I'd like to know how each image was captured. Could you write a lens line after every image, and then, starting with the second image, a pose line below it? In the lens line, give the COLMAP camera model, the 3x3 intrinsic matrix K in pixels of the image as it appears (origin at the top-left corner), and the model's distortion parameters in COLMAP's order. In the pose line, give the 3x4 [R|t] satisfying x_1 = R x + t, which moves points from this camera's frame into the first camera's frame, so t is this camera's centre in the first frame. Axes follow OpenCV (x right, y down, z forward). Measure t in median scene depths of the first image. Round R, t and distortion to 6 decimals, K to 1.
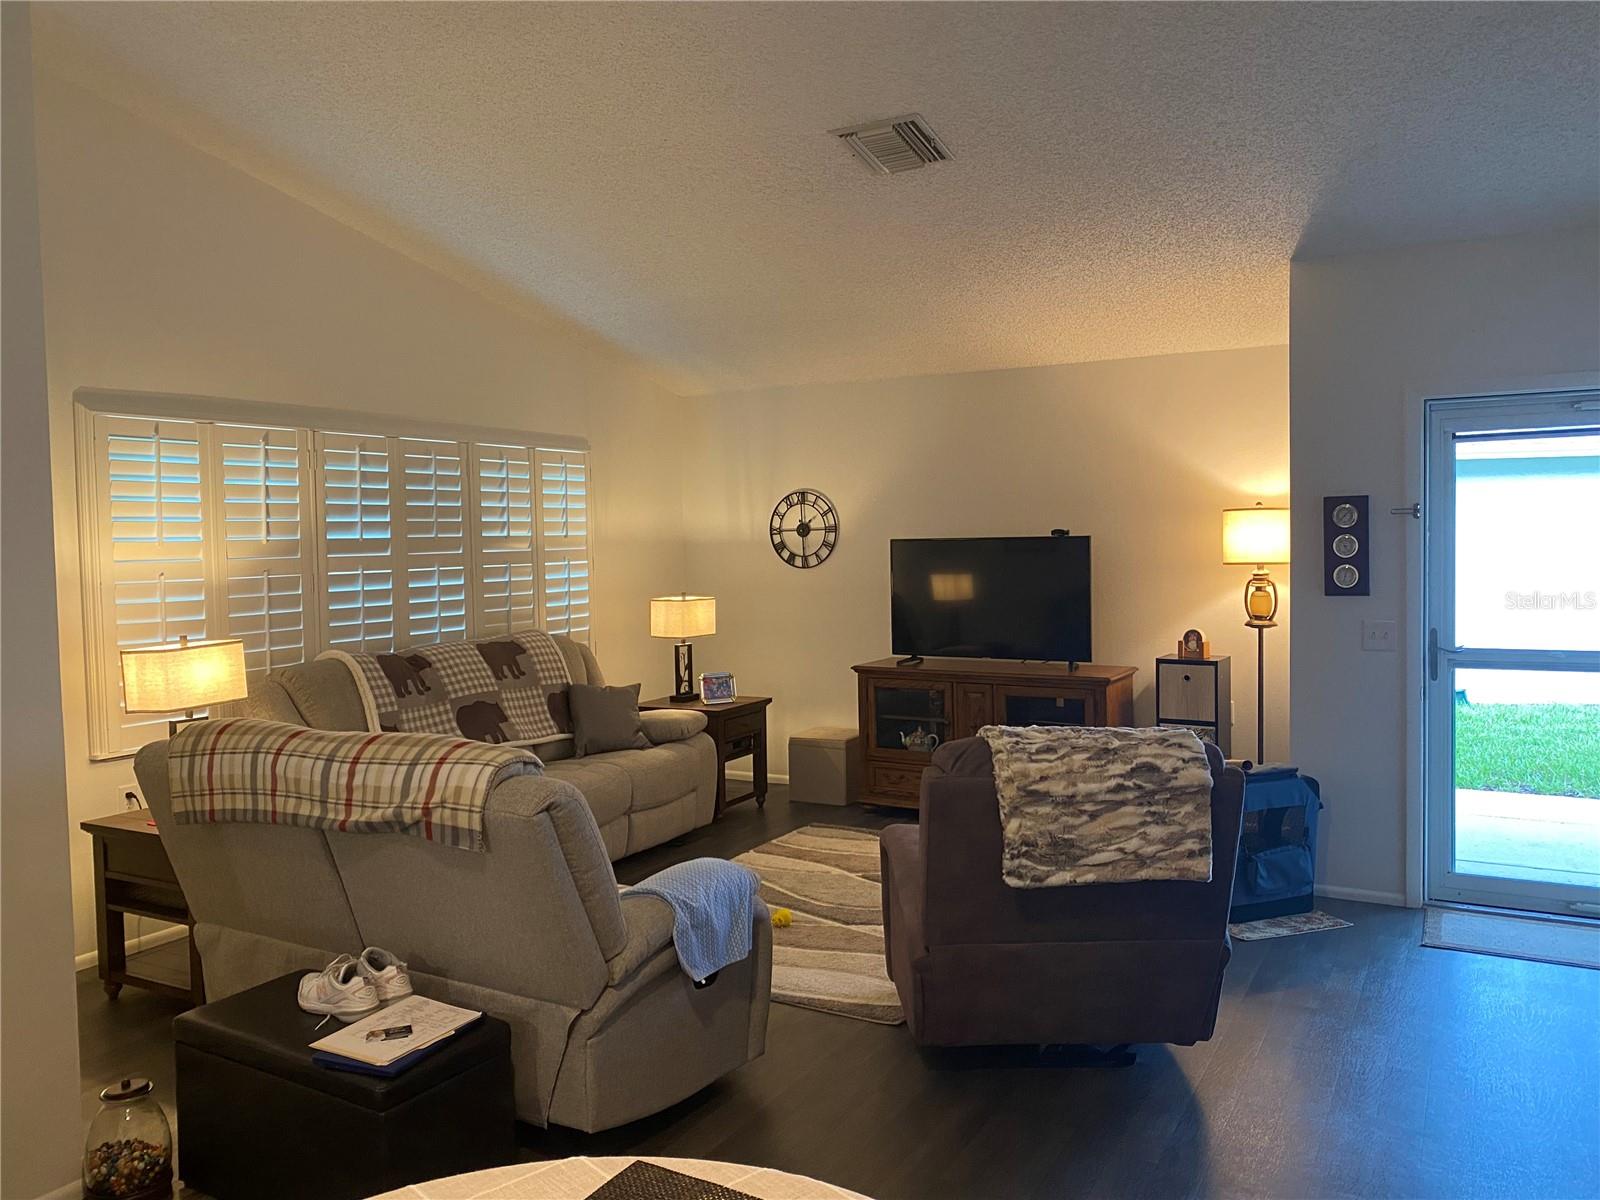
lens RADIAL K [[1214.0, 0, 808.0], [0, 1214.0, 586.1], [0, 0, 1]] dist [0.035890, -0.045915]
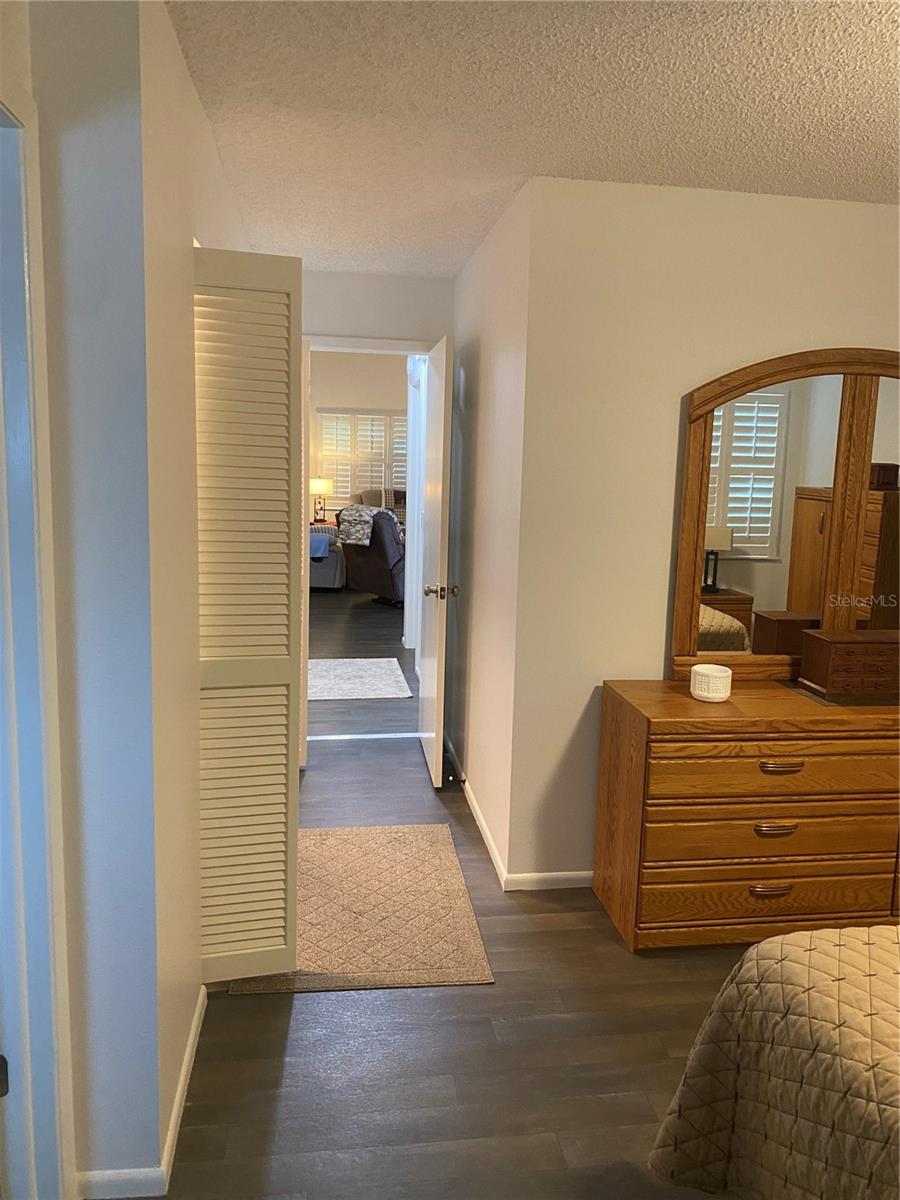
lens RADIAL K [[910.5, 0, 450.8], [0, 910.5, 596.3], [0, 0, 1]] dist [0.035890, -0.045915]
pose [[0.603213, 0.149768, -0.783392, 1.437378], [-0.063074, 0.988093, 0.140335, -0.009821], [0.795082, -0.035240, 0.605477, -0.274466]]
